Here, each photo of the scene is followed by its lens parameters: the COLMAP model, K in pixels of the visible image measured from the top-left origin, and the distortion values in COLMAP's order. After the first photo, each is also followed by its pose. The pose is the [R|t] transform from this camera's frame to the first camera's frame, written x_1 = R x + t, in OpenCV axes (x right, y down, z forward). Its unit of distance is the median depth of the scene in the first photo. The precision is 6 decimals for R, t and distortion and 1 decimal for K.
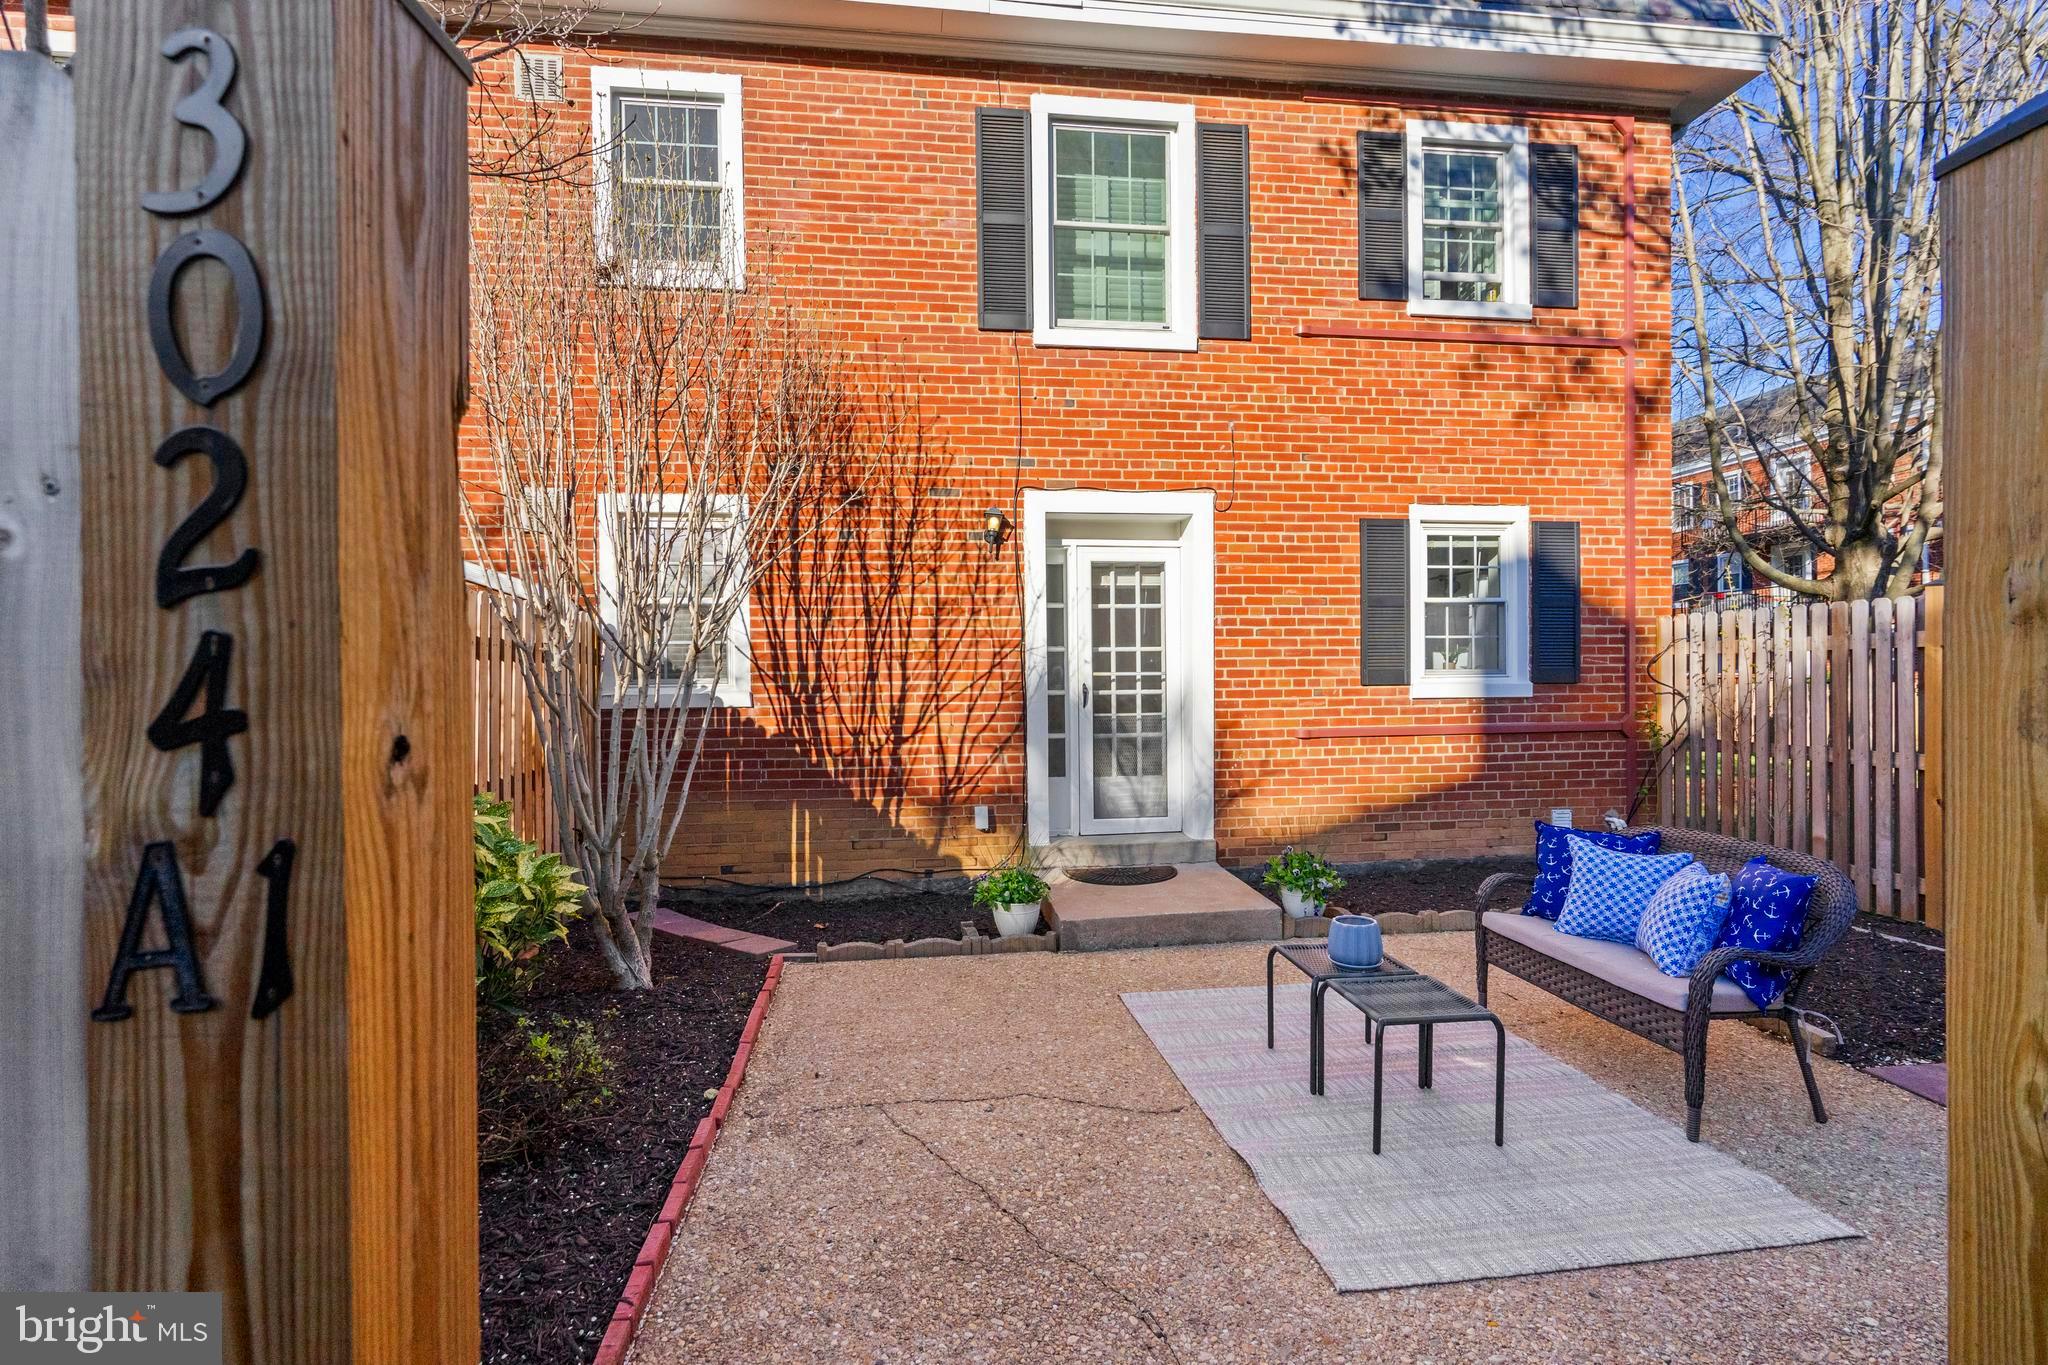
lens RADIAL K [[939.2, 0, 1009.9], [0, 939.2, 687.4], [0, 0, 1]] dist [-0.005092, 0.001949]
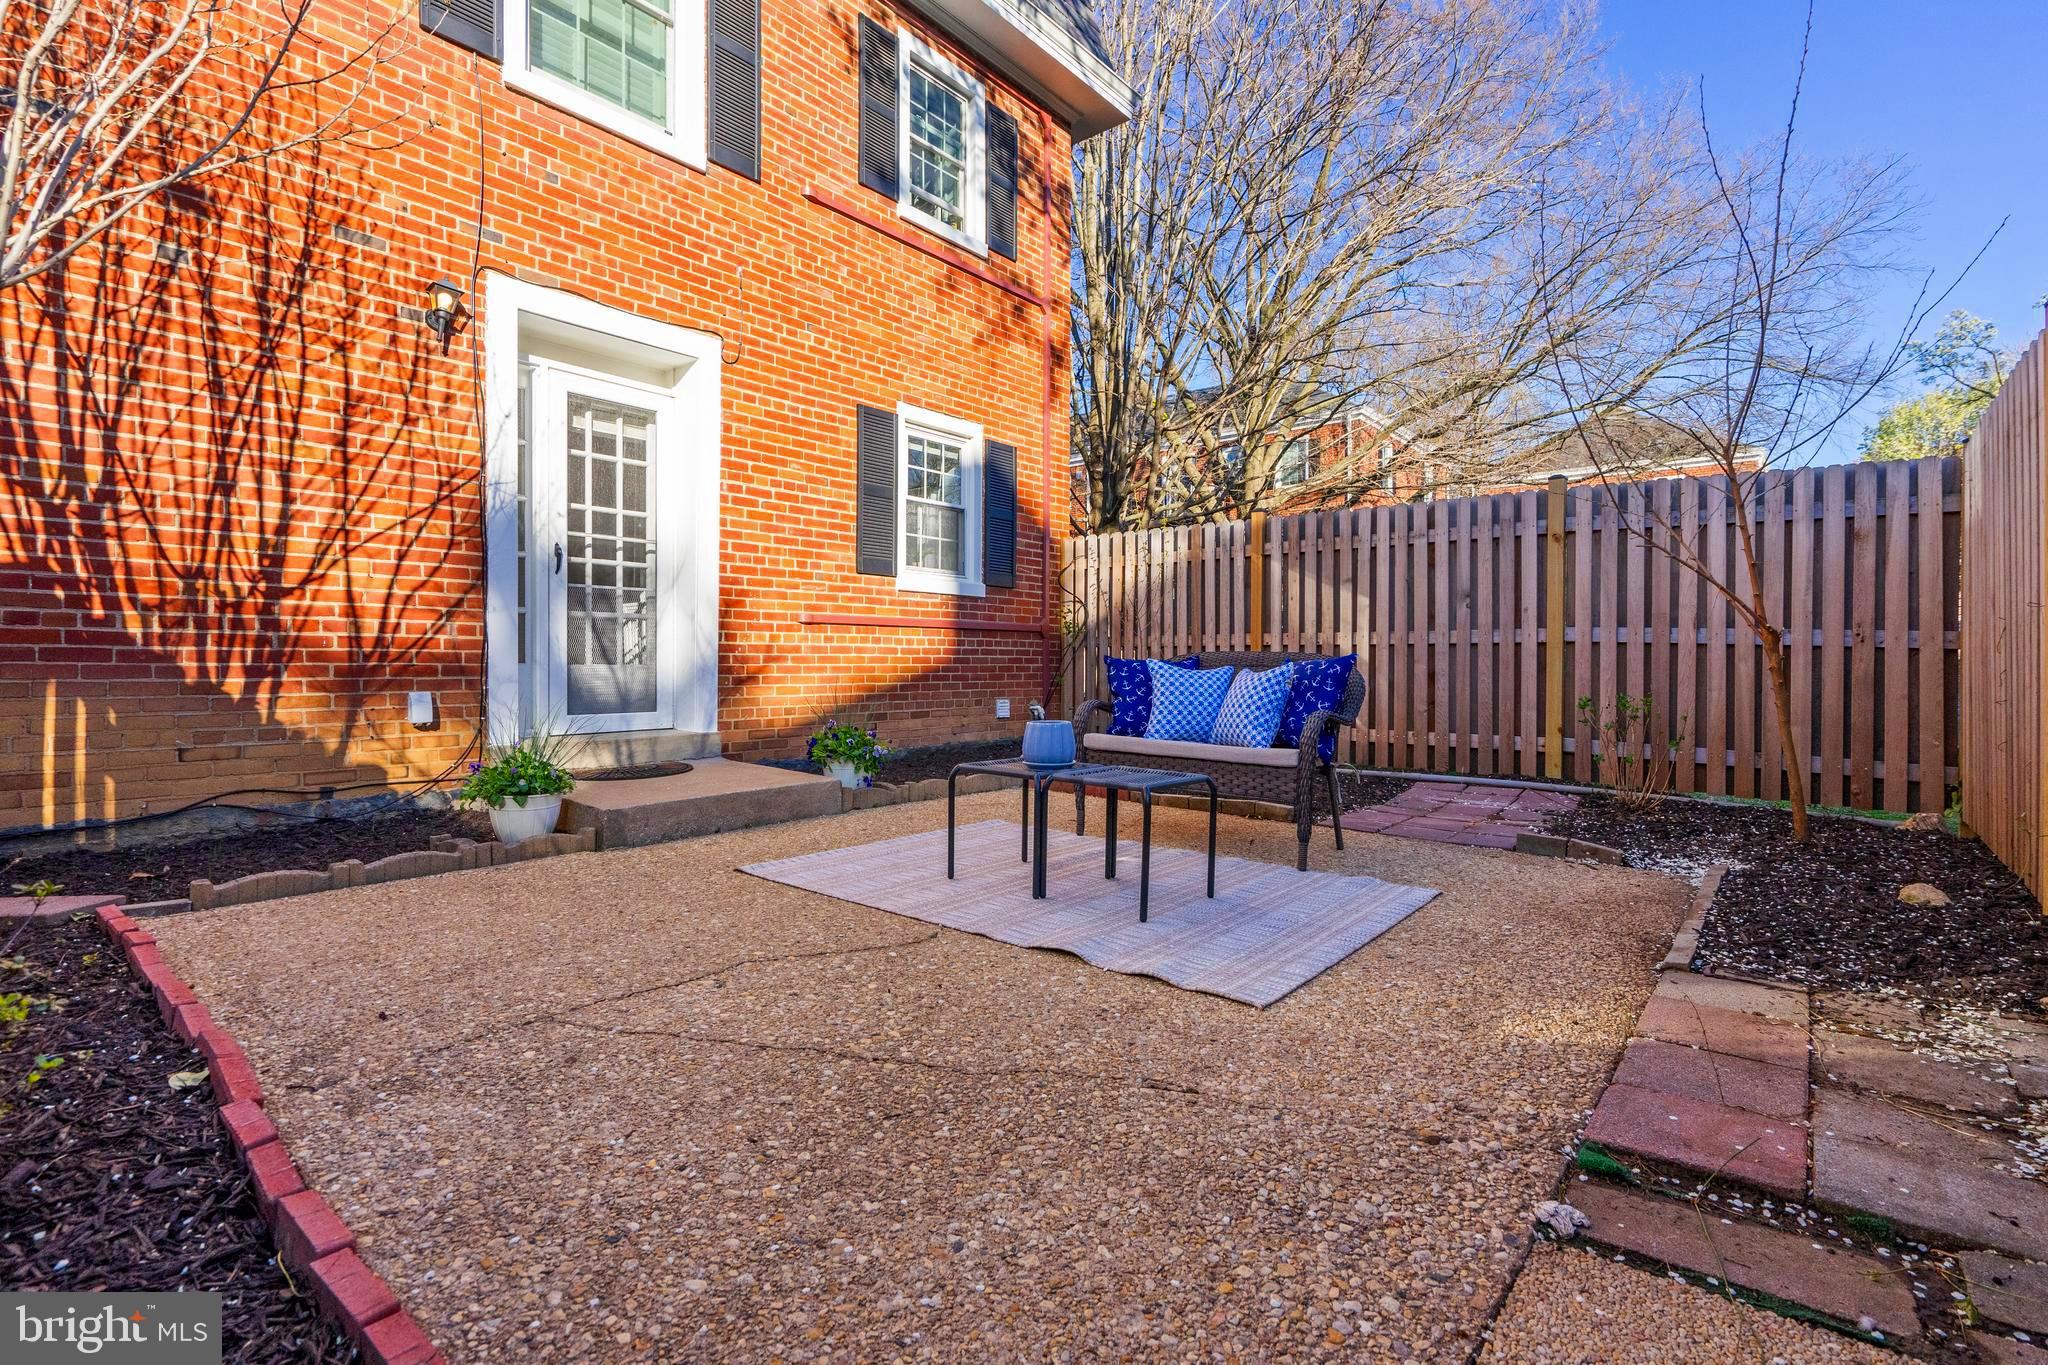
lens RADIAL K [[939.2, 0, 1034.1], [0, 939.2, 662.6], [0, 0, 1]] dist [-0.005092, 0.001949]
pose [[0.734446, 0.009503, 0.678601, -0.162832], [-0.005003, 0.999951, -0.008589, 0.102453], [-0.678649, 0.002913, 0.734457, 0.153715]]
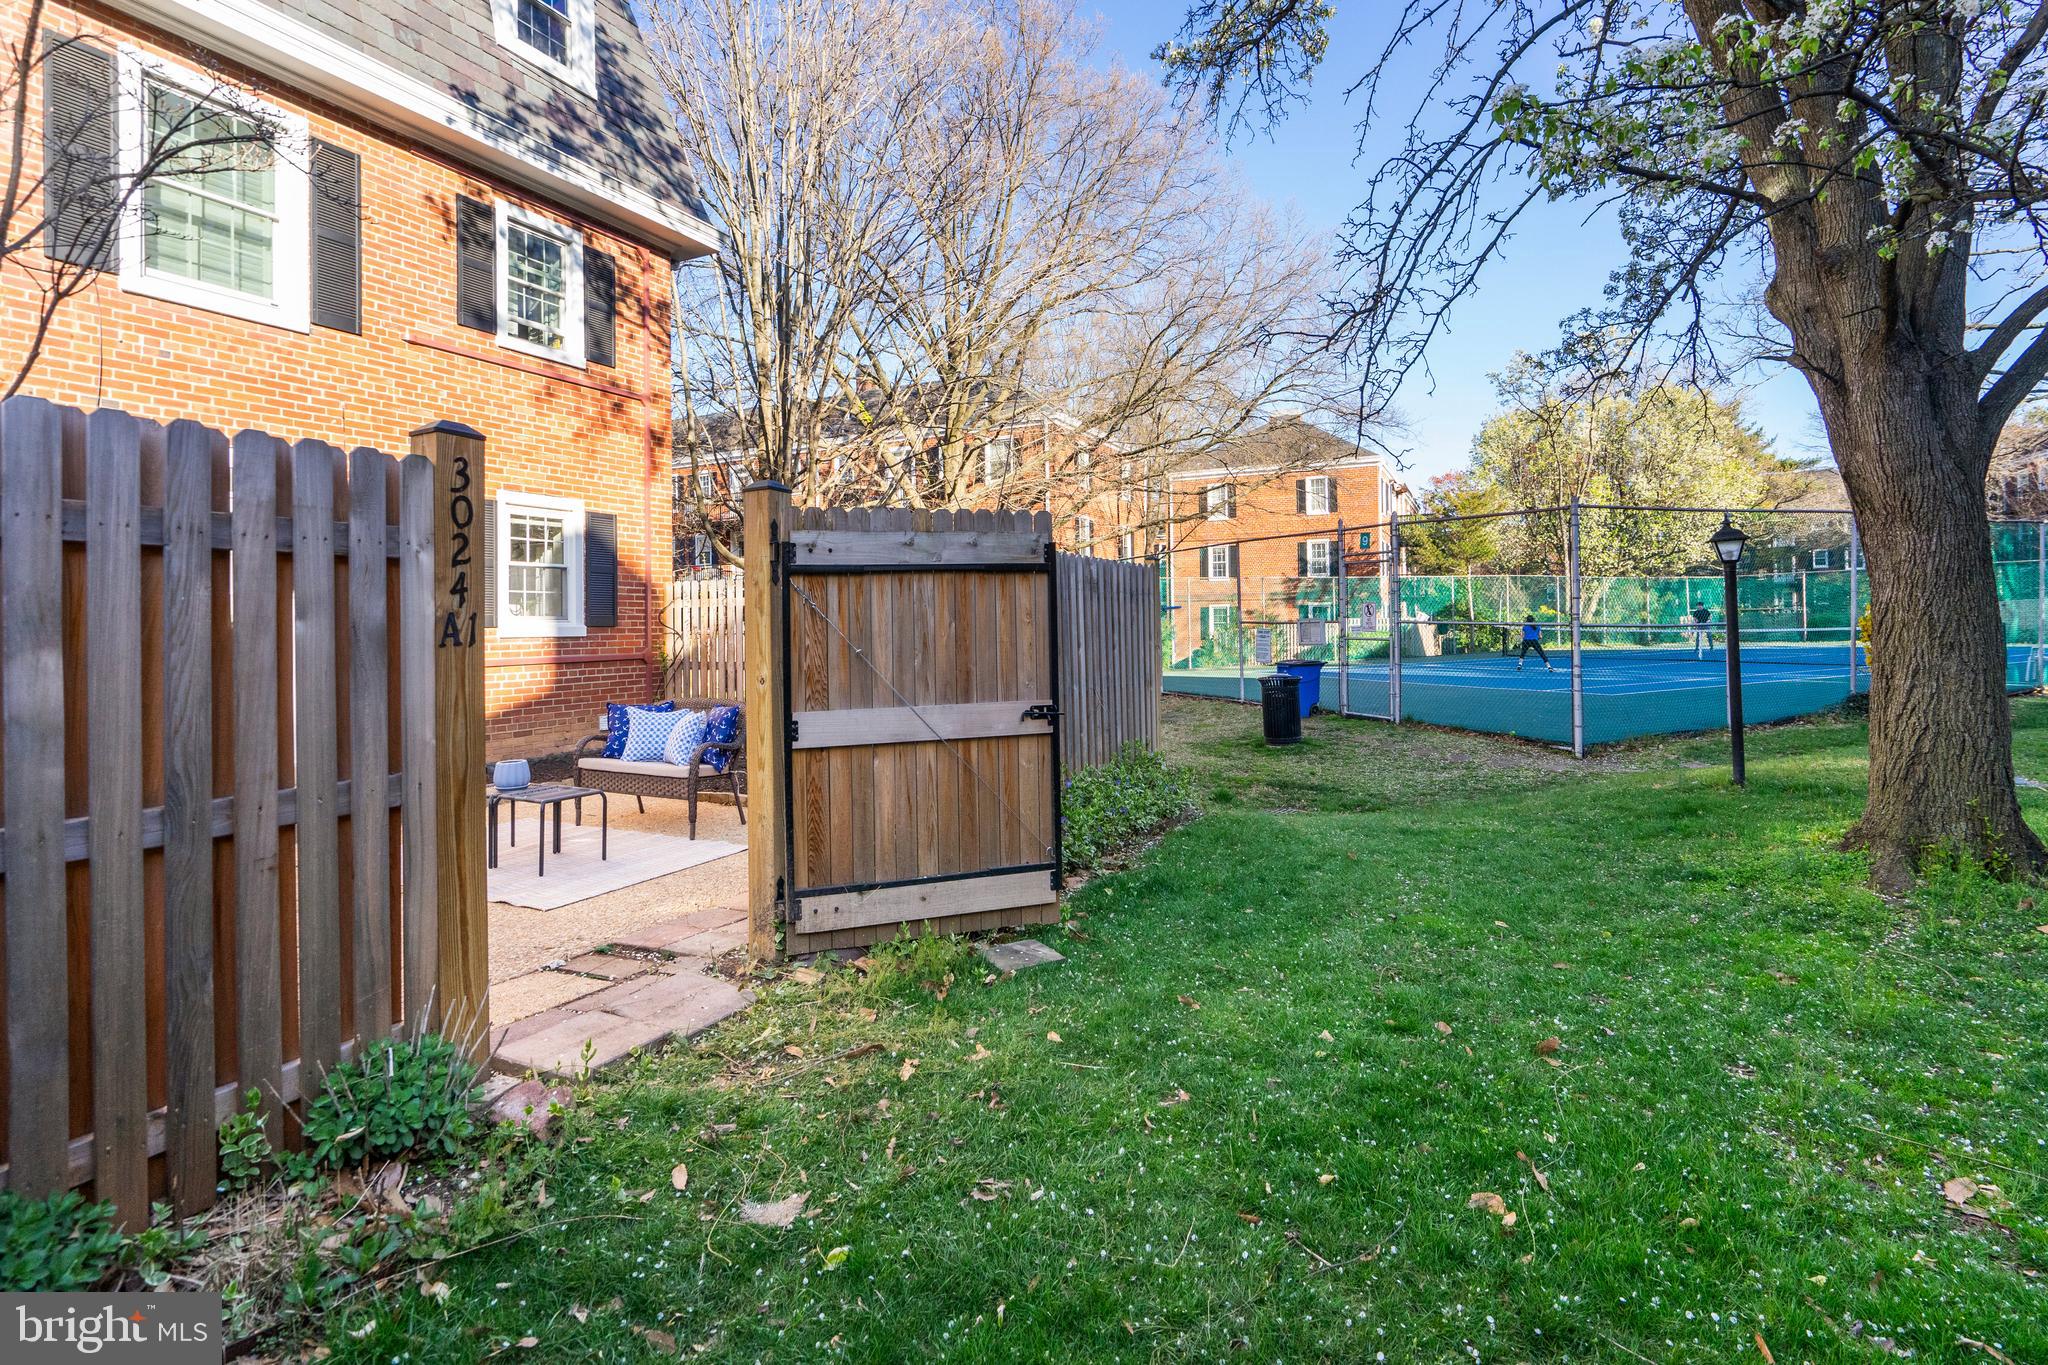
lens RADIAL K [[939.2, 0, 1032.3], [0, 939.2, 605.9], [0, 0, 1]] dist [-0.005092, 0.001949]
pose [[0.548587, 0.017515, 0.835910, -0.262244], [0.020694, 0.999190, -0.034518, 0.028214], [-0.835837, 0.036234, 0.547780, -0.341127]]
